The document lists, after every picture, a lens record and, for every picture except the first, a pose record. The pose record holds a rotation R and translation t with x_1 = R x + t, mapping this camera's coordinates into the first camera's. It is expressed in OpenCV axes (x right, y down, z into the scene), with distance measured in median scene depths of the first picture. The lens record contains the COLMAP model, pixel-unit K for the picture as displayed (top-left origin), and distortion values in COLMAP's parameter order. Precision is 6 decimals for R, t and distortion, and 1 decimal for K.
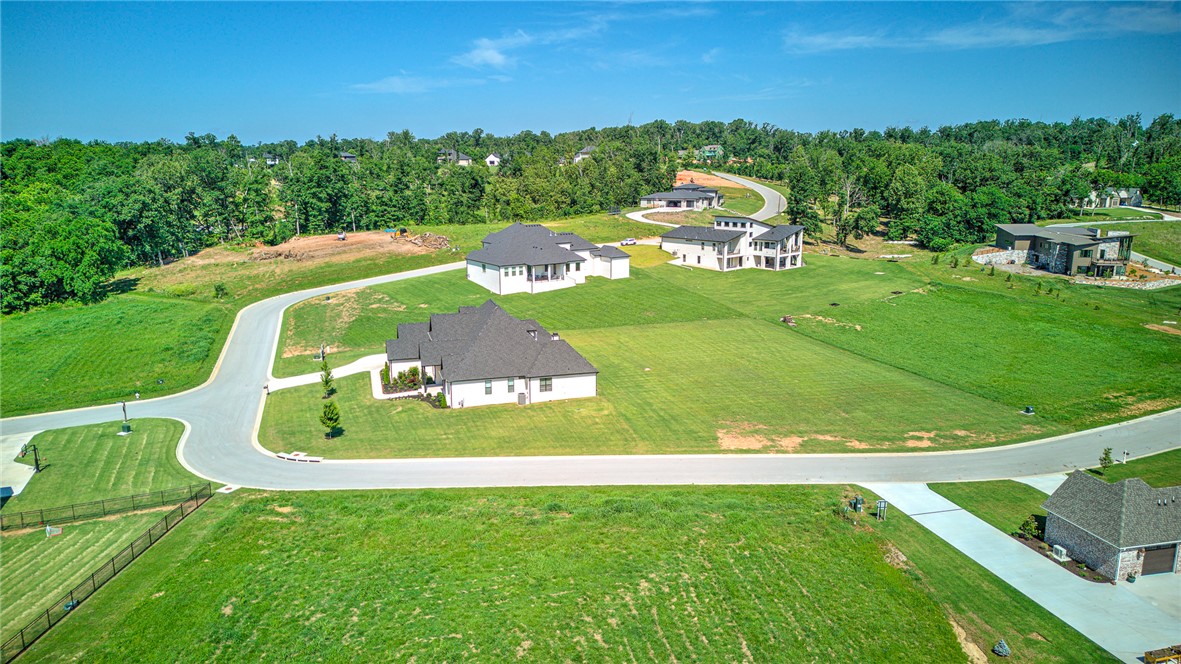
lens RADIAL K [[831.8, 0, 589.5], [0, 831.8, 334.9], [0, 0, 1]] dist [0.063380, -0.060550]
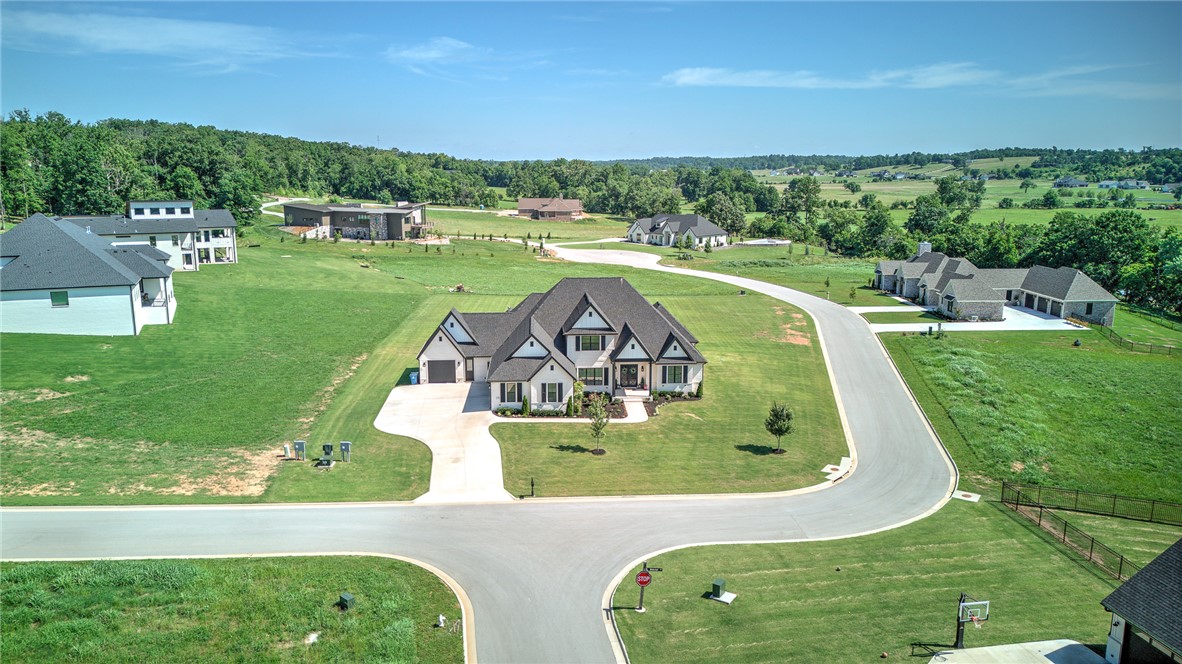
lens RADIAL K [[832.5, 0, 594.0], [0, 832.5, 336.3], [0, 0, 1]] dist [0.063380, -0.060550]
pose [[0.203431, -0.191813, 0.960116, -0.507789], [0.201978, 0.967751, 0.150542, -0.059562], [-0.958030, 0.163297, 0.235613, 0.472129]]
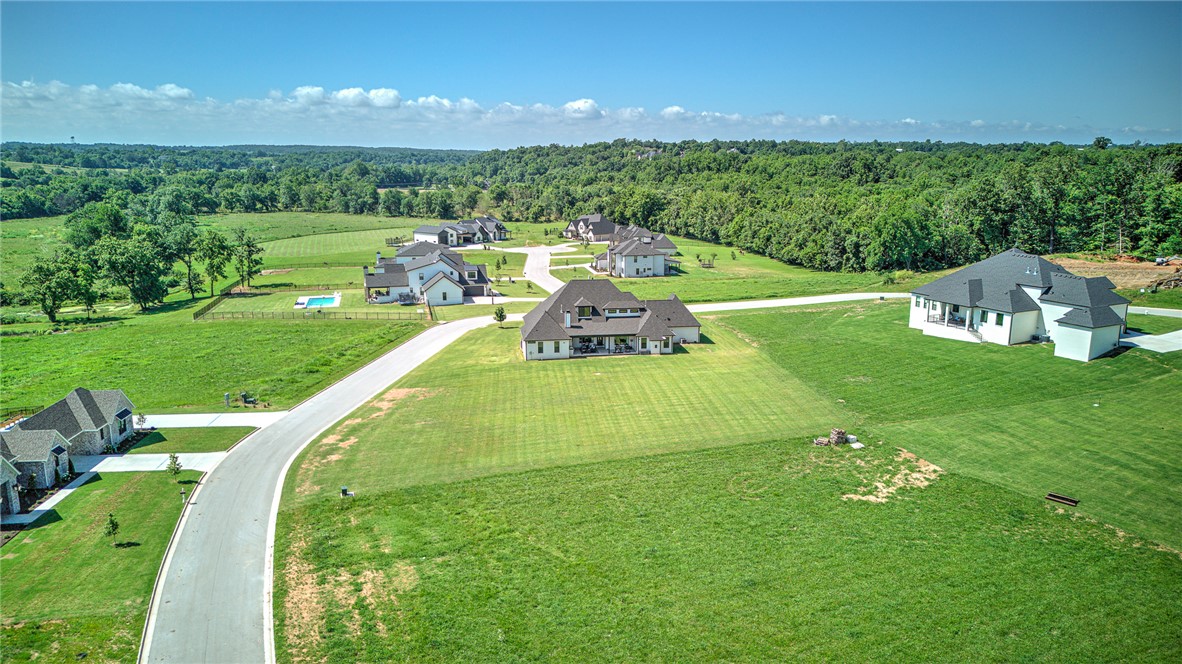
lens RADIAL K [[832.5, 0, 585.8], [0, 832.5, 330.3], [0, 0, 1]] dist [0.063380, -0.060550]
pose [[-0.150052, 0.206714, -0.966827, 0.628887], [-0.205012, 0.950138, 0.234964, -0.147185], [0.967189, 0.233468, -0.100191, 0.651839]]
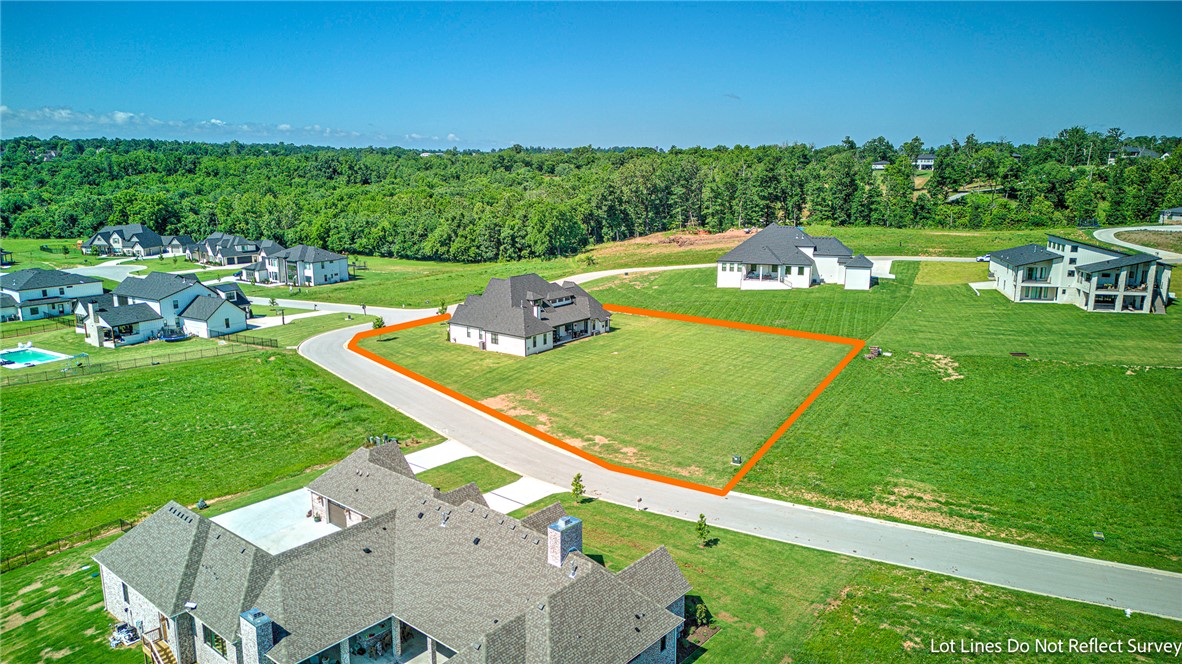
lens RADIAL K [[832.5, 0, 589.5], [0, 832.5, 341.7], [0, 0, 1]] dist [0.063380, -0.060550]
pose [[0.586932, 0.178336, -0.789751, 0.565092], [-0.171419, 0.980698, 0.094058, -0.044001], [0.791281, 0.080172, 0.606173, 0.177471]]
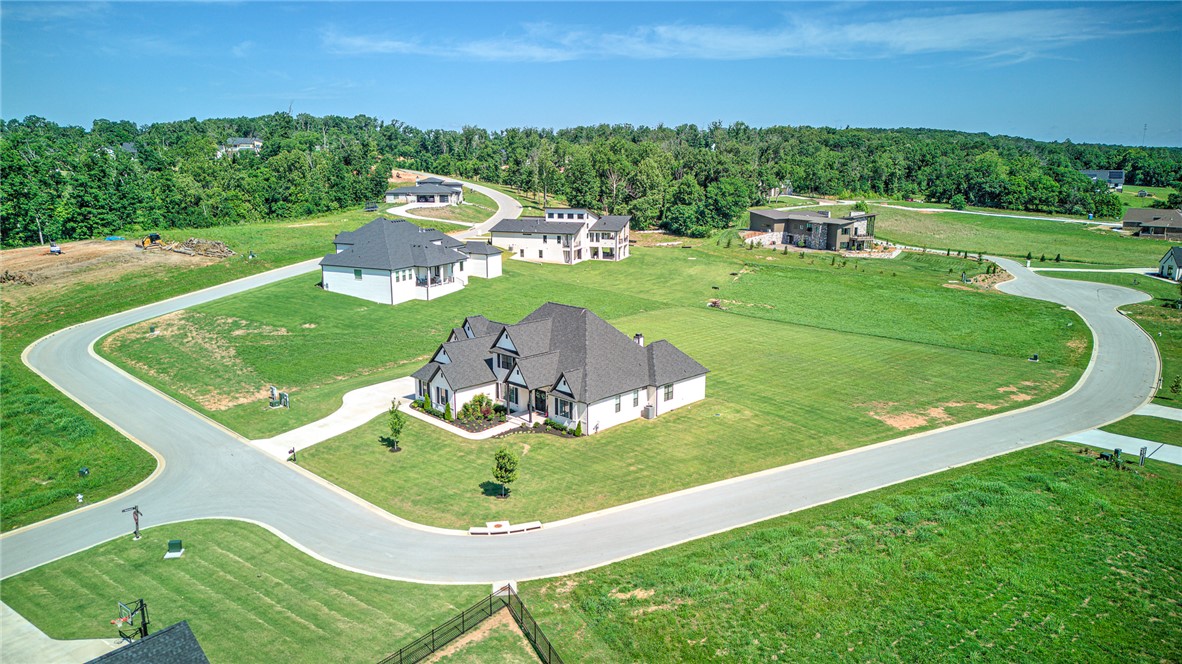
lens RADIAL K [[832.5, 0, 591.5], [0, 832.5, 332.9], [0, 0, 1]] dist [0.063380, -0.060550]
pose [[0.869339, -0.097976, 0.484407, -0.287848], [0.100201, 0.994738, 0.021371, -0.015296], [-0.483952, 0.029960, 0.874582, 0.147035]]
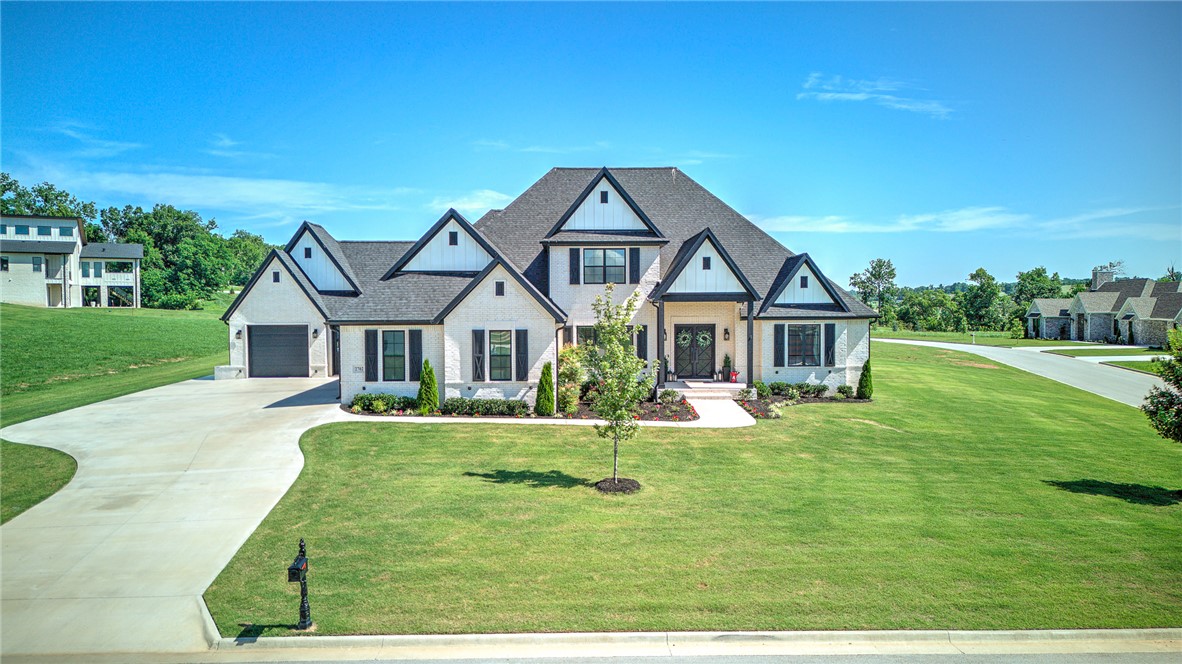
lens RADIAL K [[832.5, 0, 580.9], [0, 832.5, 372.0], [0, 0, 1]] dist [0.063380, -0.060550]
pose [[0.259814, -0.074247, 0.962800, -0.281476], [0.209073, 0.977716, 0.018978, 0.024006], [-0.942754, 0.196365, 0.269547, 0.534167]]
